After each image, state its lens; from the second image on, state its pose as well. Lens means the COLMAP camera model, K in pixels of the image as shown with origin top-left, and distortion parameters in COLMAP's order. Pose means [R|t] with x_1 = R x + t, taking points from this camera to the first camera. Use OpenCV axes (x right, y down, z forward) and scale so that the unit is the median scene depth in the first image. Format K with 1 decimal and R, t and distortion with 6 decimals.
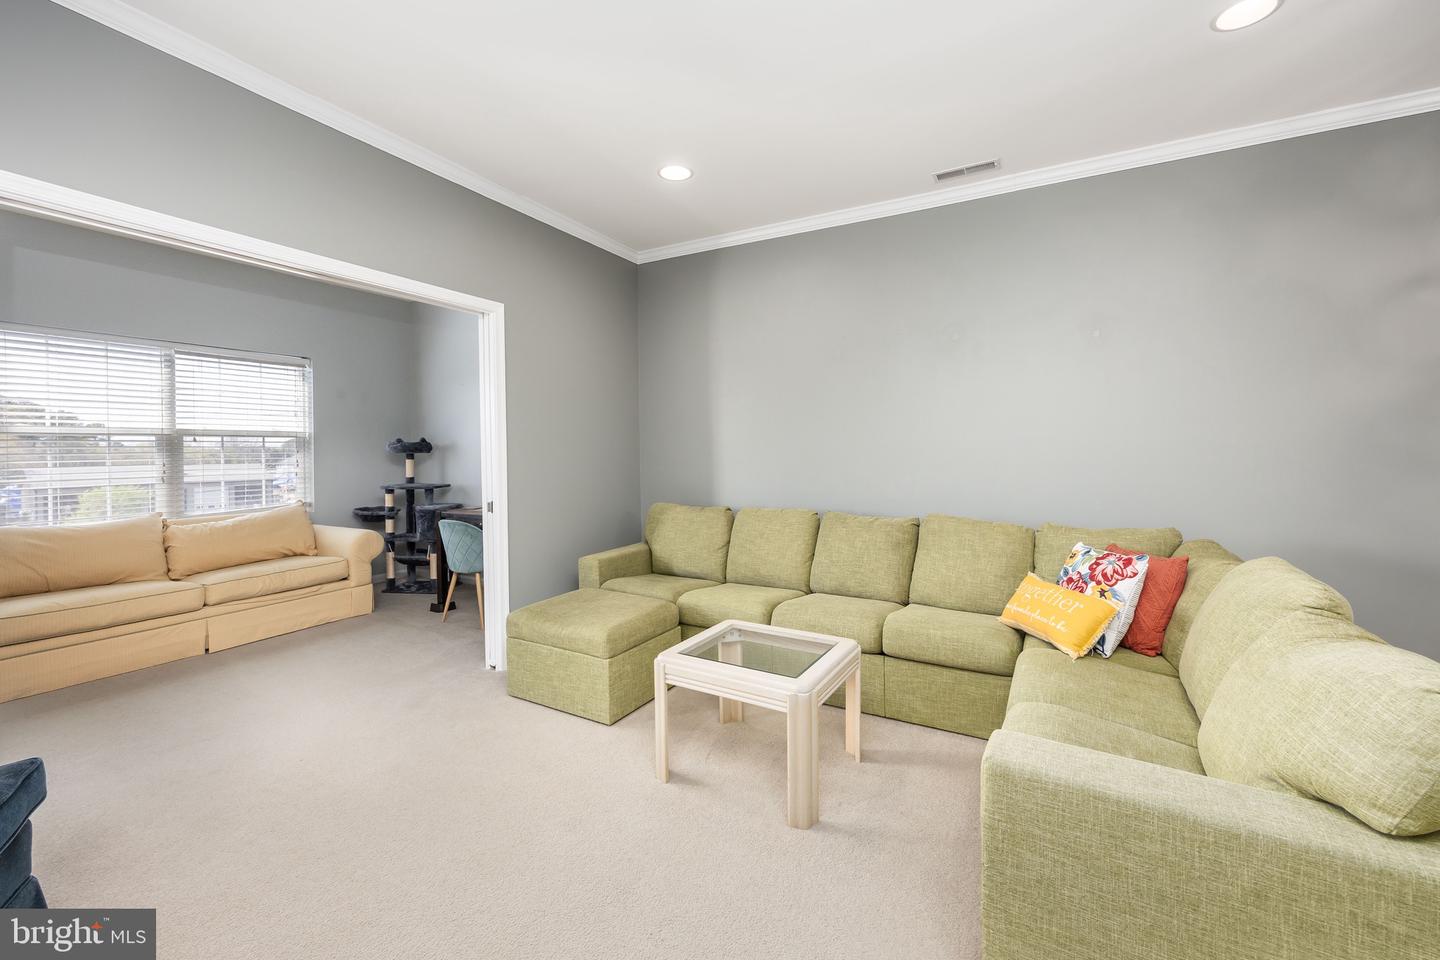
lens RADIAL K [[580.0, 0, 732.5], [0, 580.0, 457.4], [0, 0, 1]] dist [-0.001421, 0.000335]
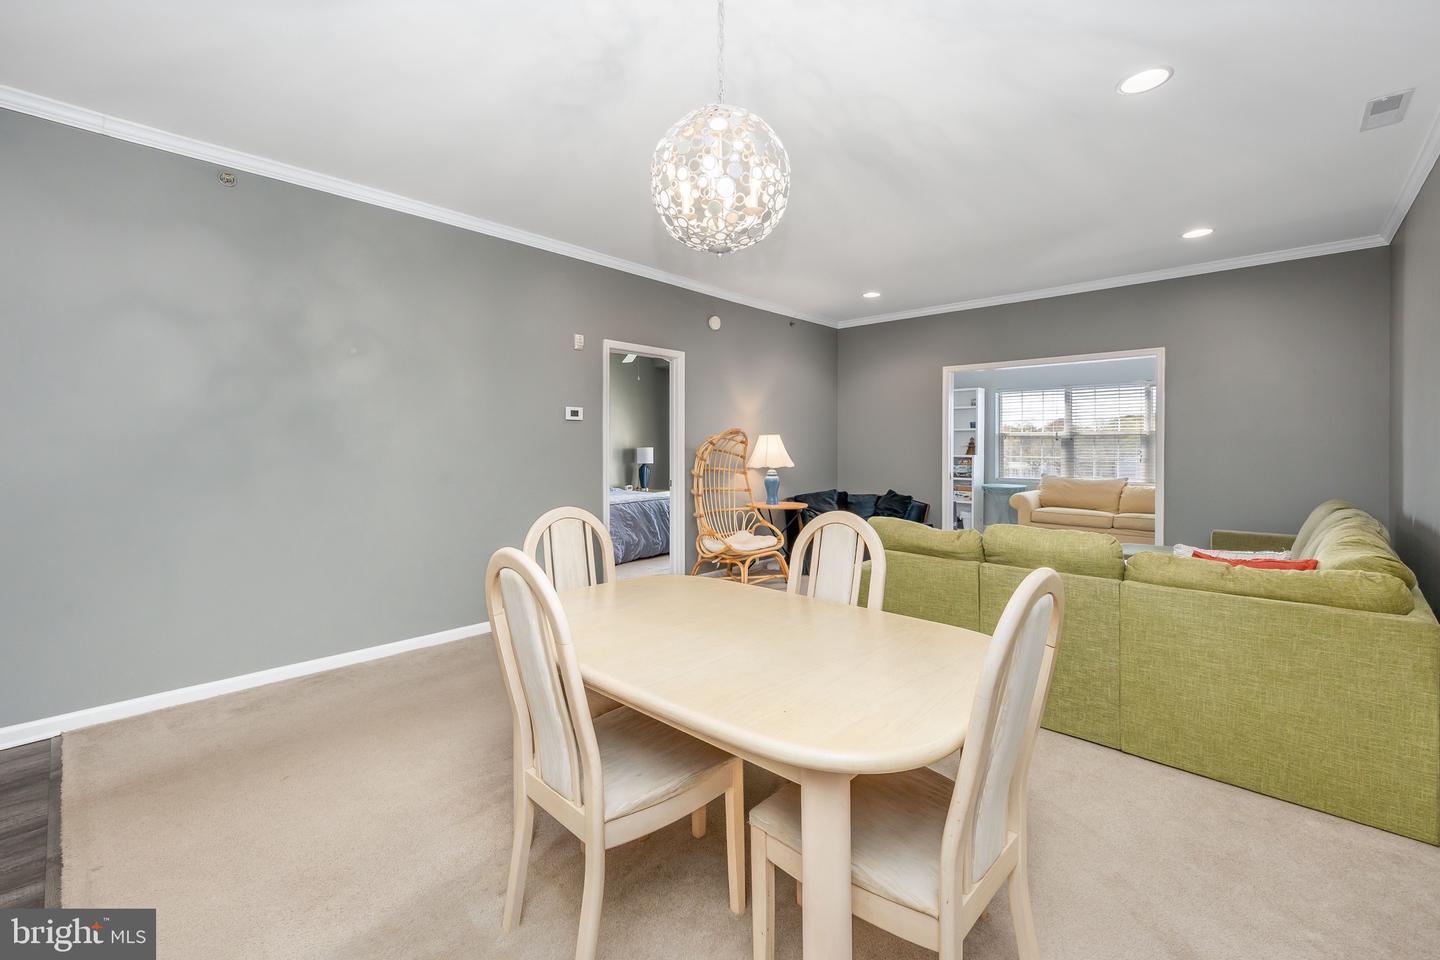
lens RADIAL K [[585.5, 0, 723.1], [0, 585.5, 444.8], [0, 0, 1]] dist [-0.002896, -0.000157]
pose [[-0.259842, 0.012162, -0.965575, 1.565086], [-0.009185, 0.999844, 0.015065, -0.034510], [0.965607, 0.012784, -0.259690, 0.345242]]
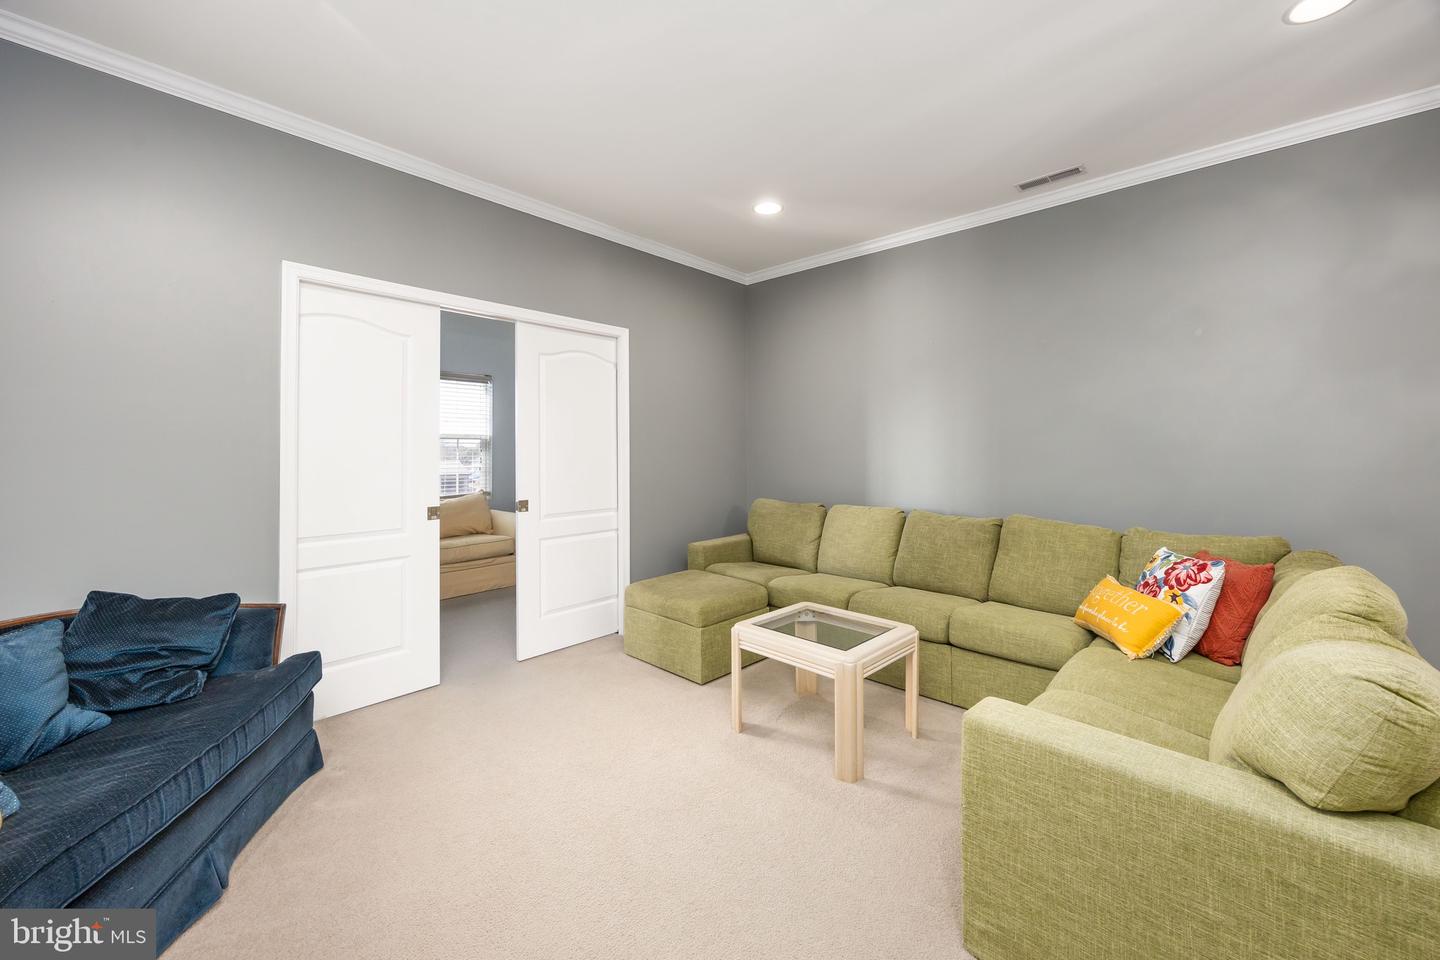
lens RADIAL K [[567.3, 0, 729.4], [0, 567.3, 448.0], [0, 0, 1]] dist [0.000639, 0.000142]
pose [[0.971132, 0.004047, -0.238507, 0.105760], [-0.008384, 0.999817, -0.017171, 0.001068], [0.238394, 0.018675, 0.970989, -0.104093]]
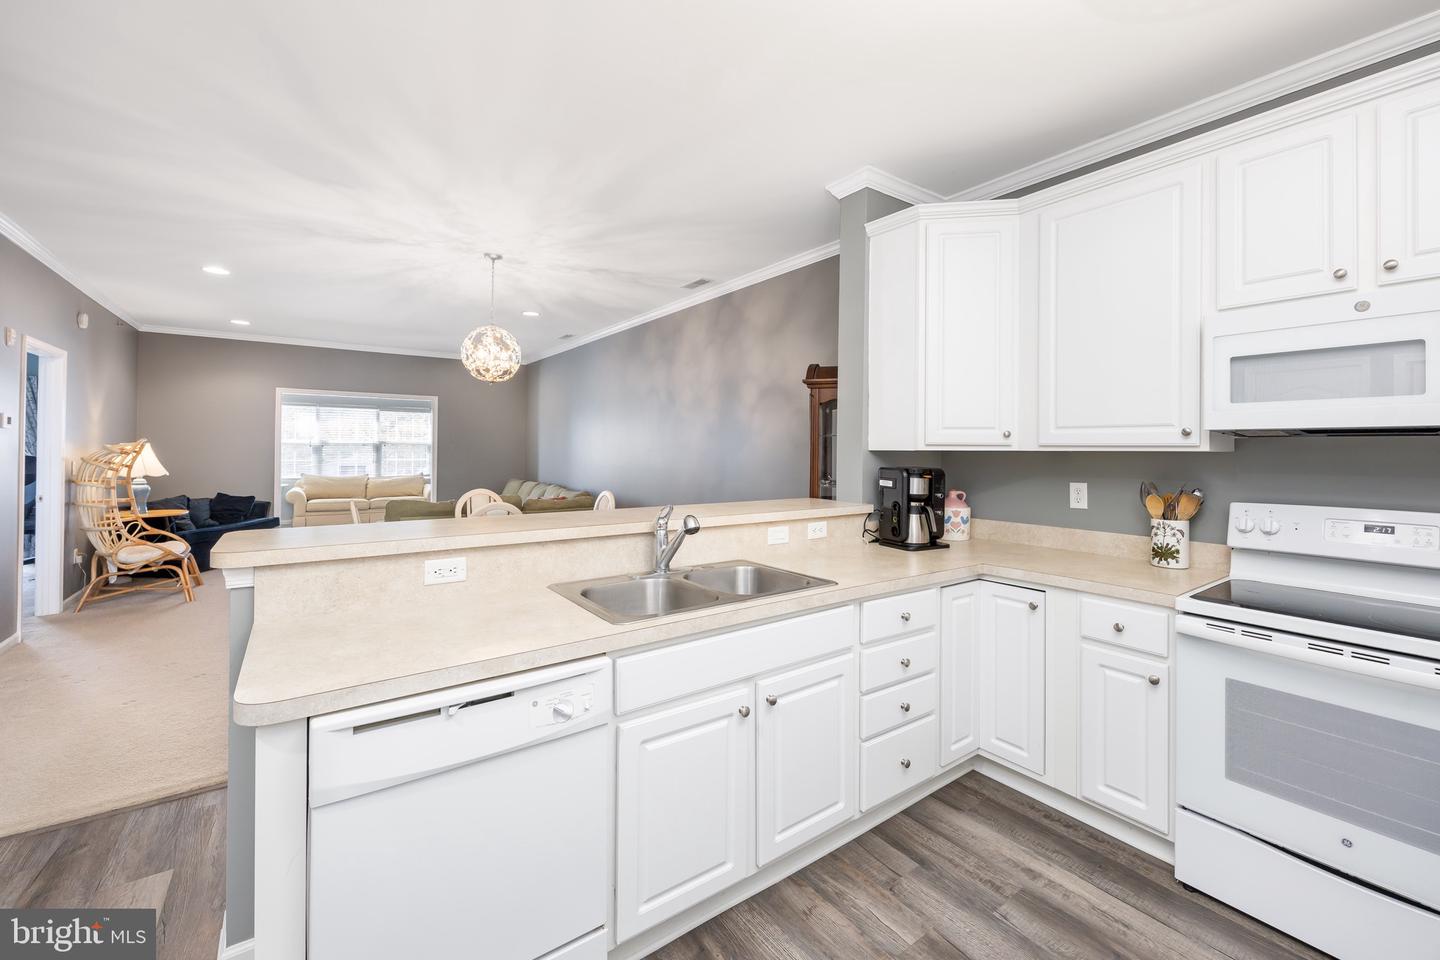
lens RADIAL K [[585.5, 0, 723.1], [0, 585.5, 444.8], [0, 0, 1]] dist [-0.002896, -0.000157]
pose [[0.896825, 0.012602, -0.442205, 2.238562], [-0.020603, 0.999699, -0.013296, -0.047630], [0.441905, 0.021035, 0.896815, -0.911338]]
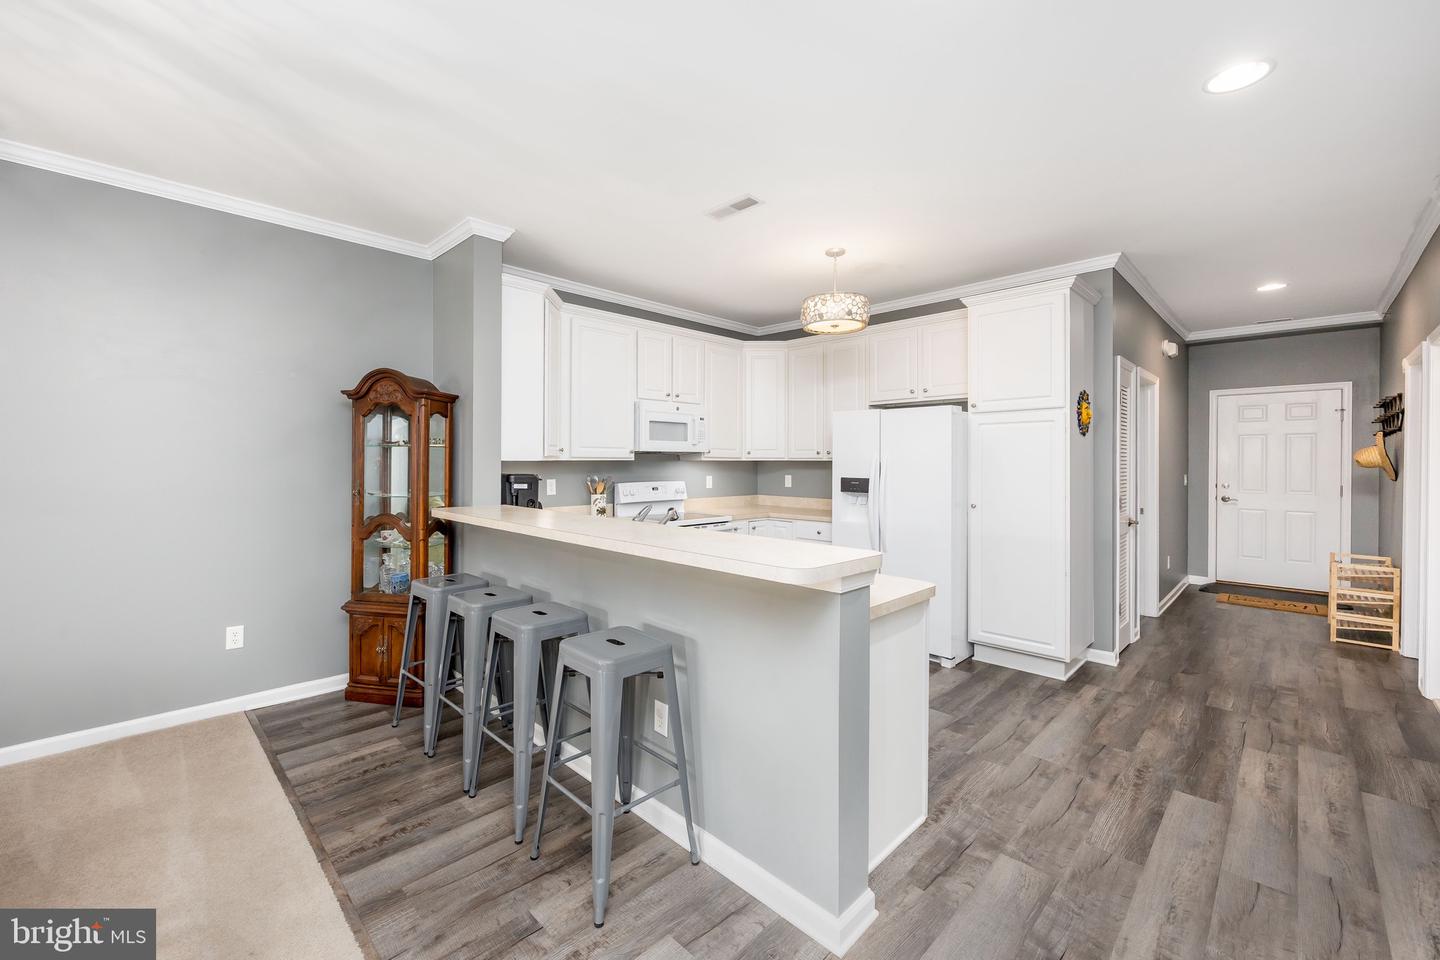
lens RADIAL K [[590.6, 0, 688.8], [0, 590.6, 462.4], [0, 0, 1]] dist [-0.000671, -0.000013]
pose [[0.304940, 0.007253, 0.952344, 0.943781], [0.003867, 0.999953, -0.008854, -0.040469], [-0.952364, 0.006382, 0.304897, -0.640000]]
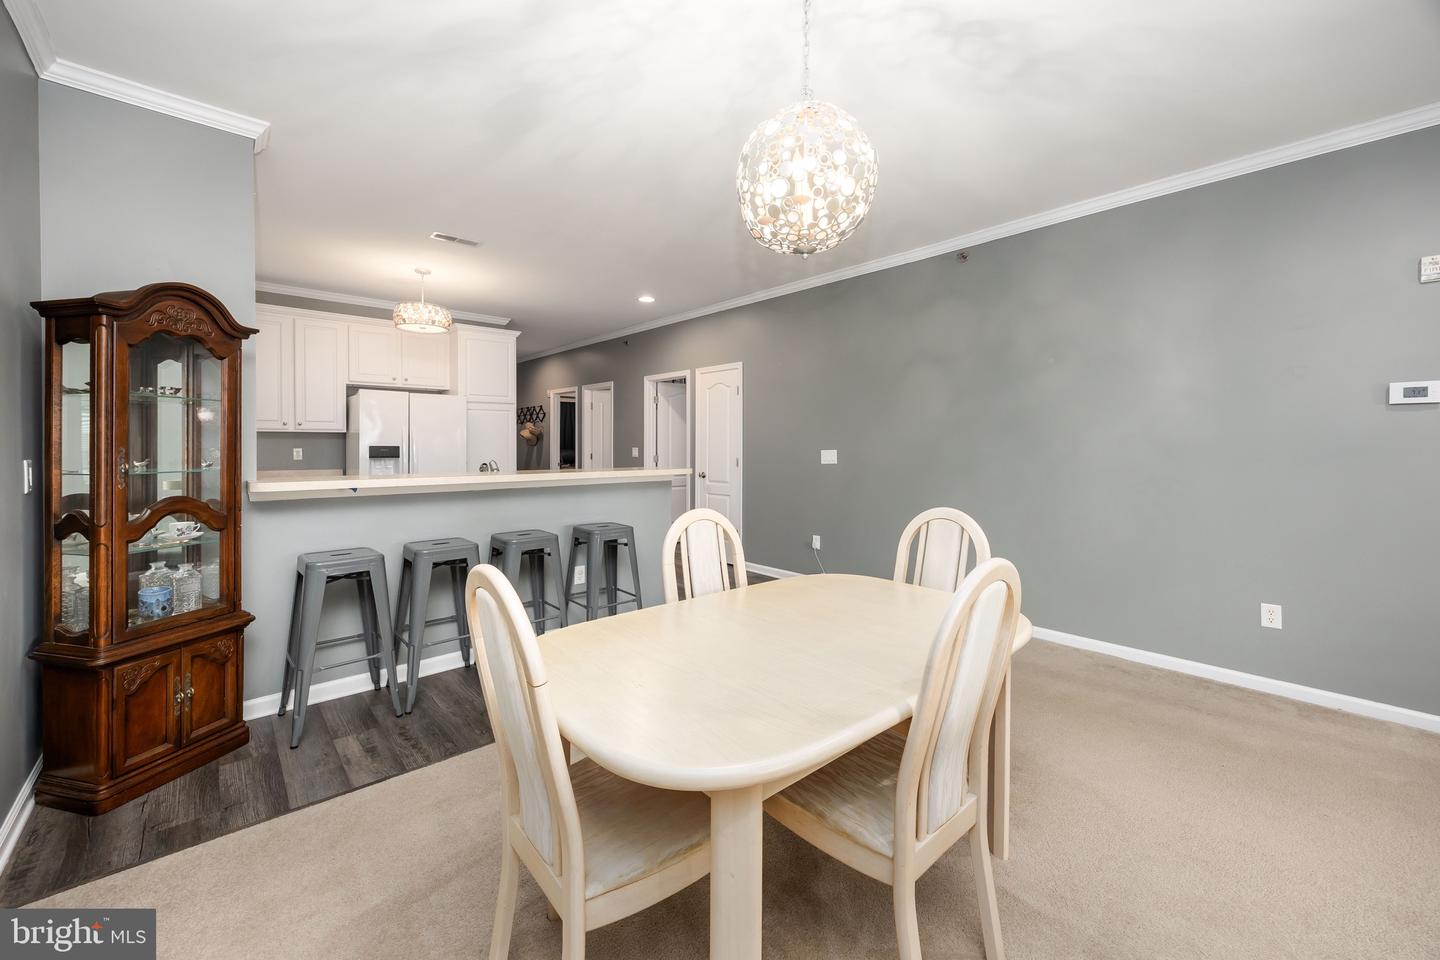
lens RADIAL K [[567.3, 0, 729.4], [0, 567.3, 448.0], [0, 0, 1]] dist [0.000639, 0.000142]
pose [[-0.947097, 0.006641, 0.320877, 0.925221], [0.011864, 0.999827, 0.014323, -0.019645], [-0.320727, 0.017372, -0.947012, 0.777982]]
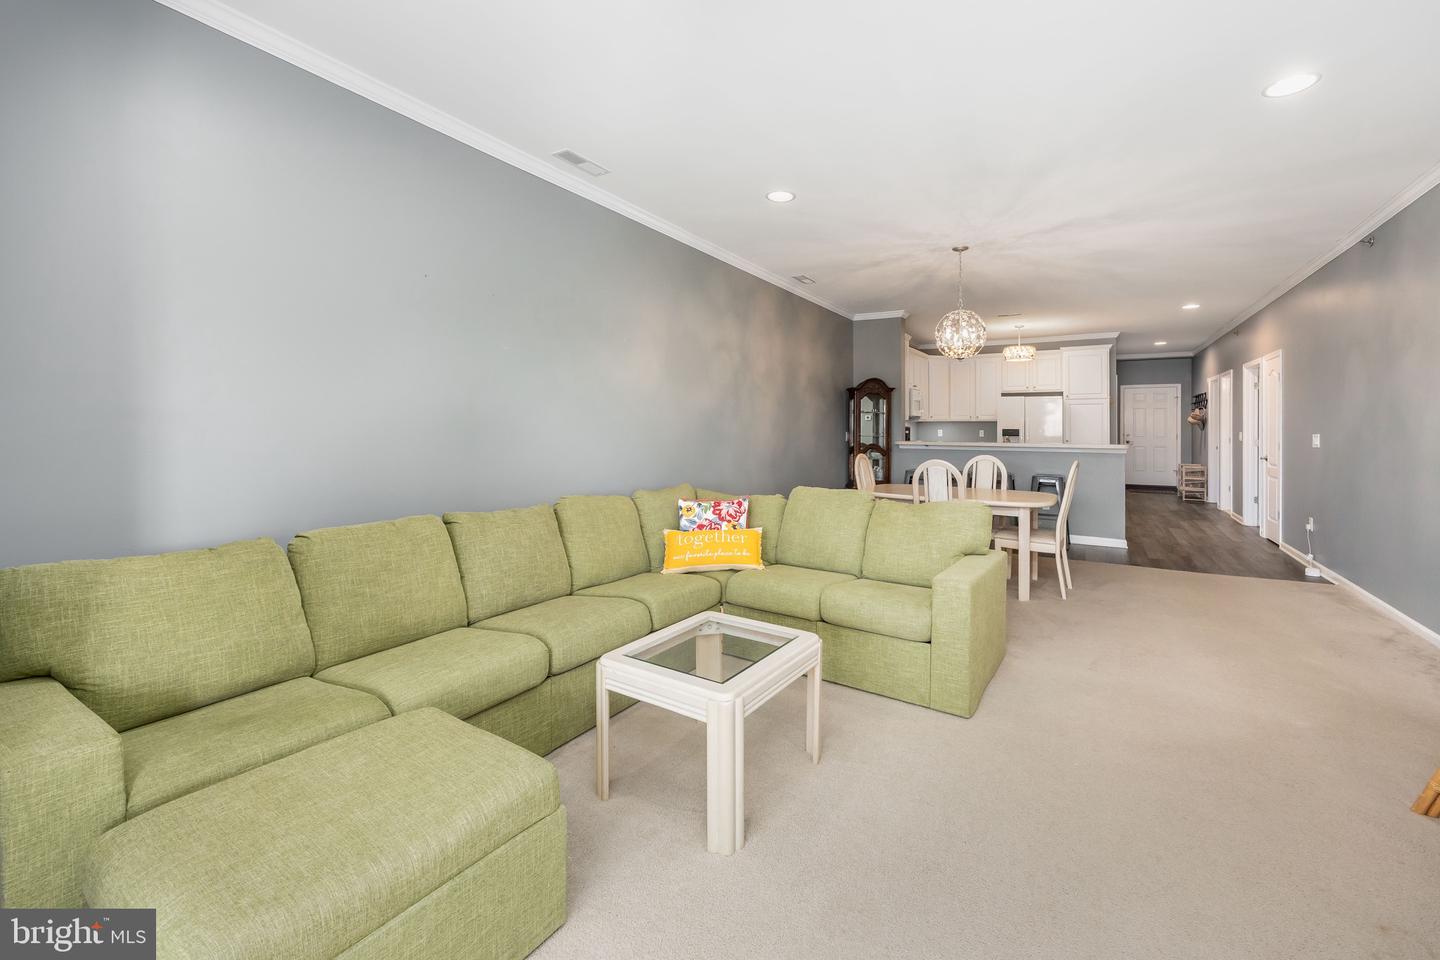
lens RADIAL K [[594.6, 0, 753.4], [0, 594.6, 426.1], [0, 0, 1]] dist [-0.003348, -0.000179]
pose [[0.023551, 0.011328, 0.999658, -0.715970], [0.008959, 0.999893, -0.011542, -0.004122], [-0.999682, 0.009228, 0.023447, 0.741323]]
